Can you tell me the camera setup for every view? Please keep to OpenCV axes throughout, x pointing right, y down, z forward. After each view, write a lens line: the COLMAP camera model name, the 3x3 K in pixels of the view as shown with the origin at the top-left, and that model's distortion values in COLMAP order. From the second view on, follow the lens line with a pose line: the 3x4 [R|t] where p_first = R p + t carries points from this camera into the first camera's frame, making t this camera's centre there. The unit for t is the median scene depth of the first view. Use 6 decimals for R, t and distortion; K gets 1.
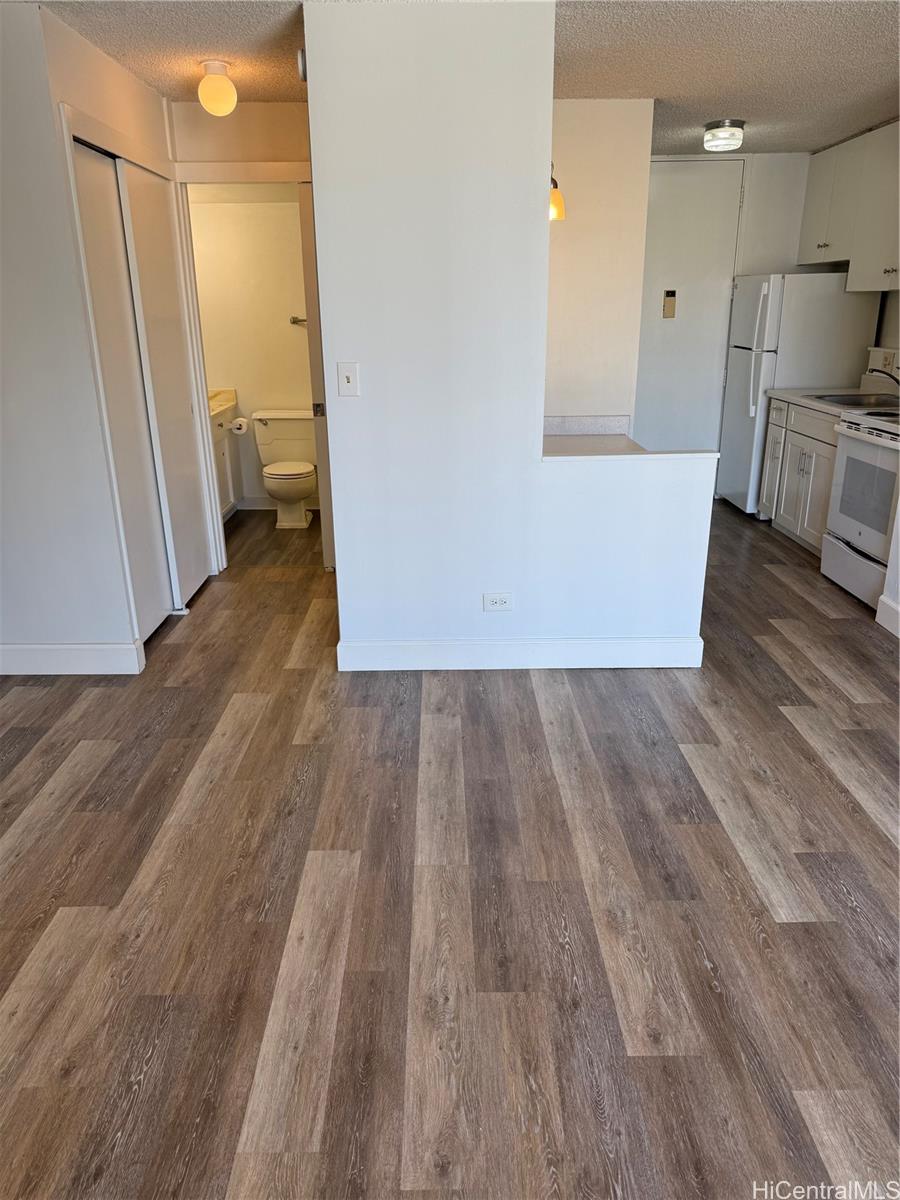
lens RADIAL K [[835.7, 0, 442.5], [0, 835.7, 597.3], [0, 0, 1]] dist [0.001922, -0.012477]
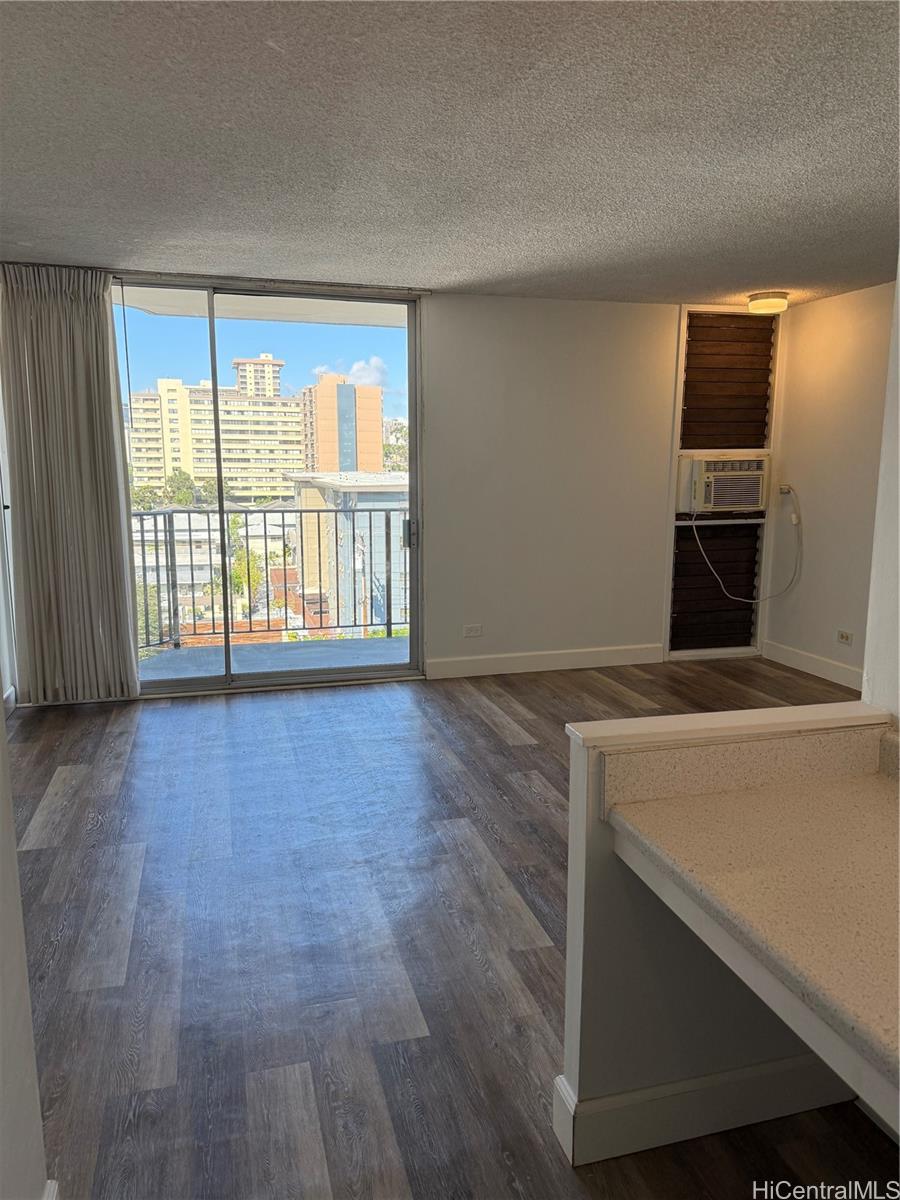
lens RADIAL K [[835.7, 0, 448.7], [0, 835.7, 598.6], [0, 0, 1]] dist [0.001922, -0.012477]
pose [[-0.964164, 0.054695, -0.259607, 0.377185], [-0.078281, 0.876305, 0.475354, -0.340674], [0.253494, 0.478641, -0.840621, 0.975183]]
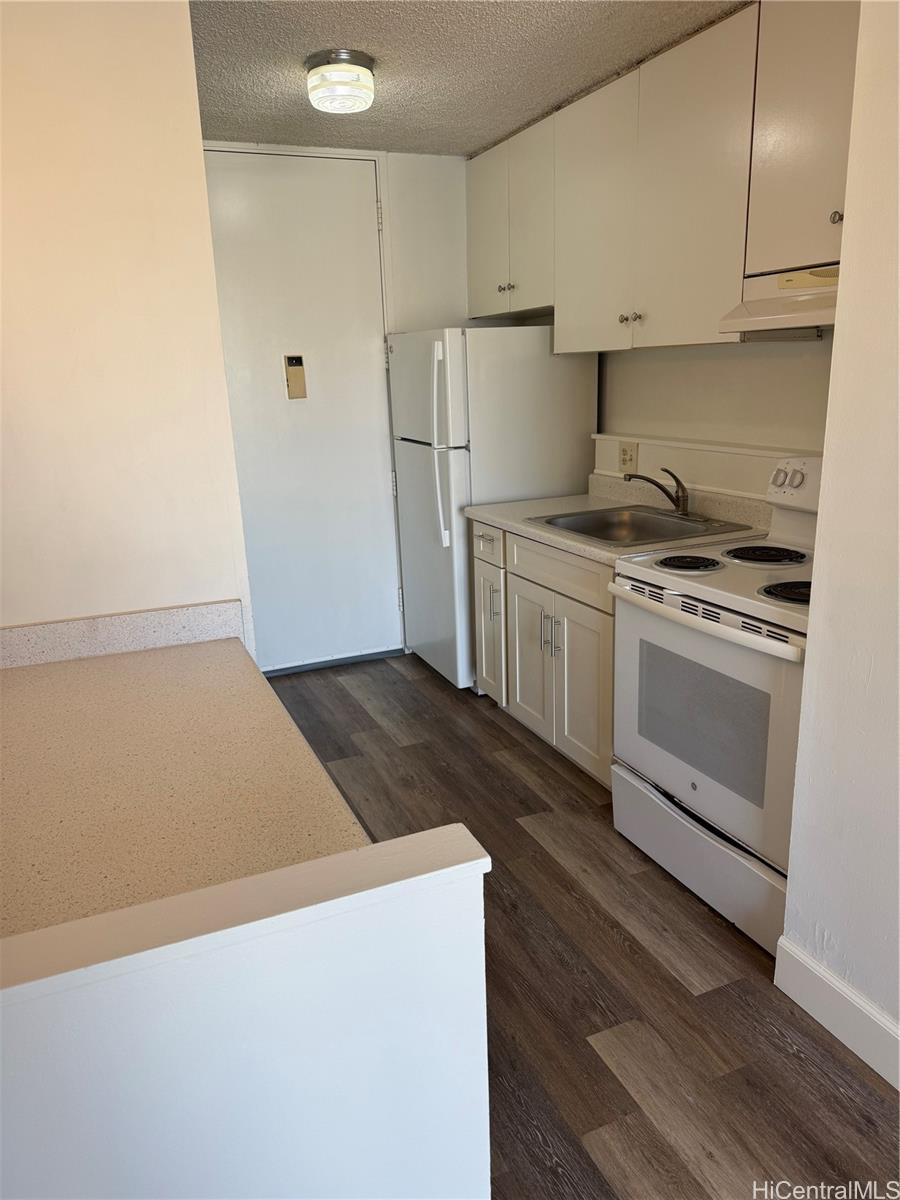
lens RADIAL K [[835.7, 0, 450.7], [0, 835.7, 605.1], [0, 0, 1]] dist [0.001922, -0.012477]
pose [[0.915482, -0.126343, 0.382008, 0.148383], [0.152464, 0.987548, -0.038766, -0.176998], [-0.372353, 0.093732, 0.923346, 0.495718]]
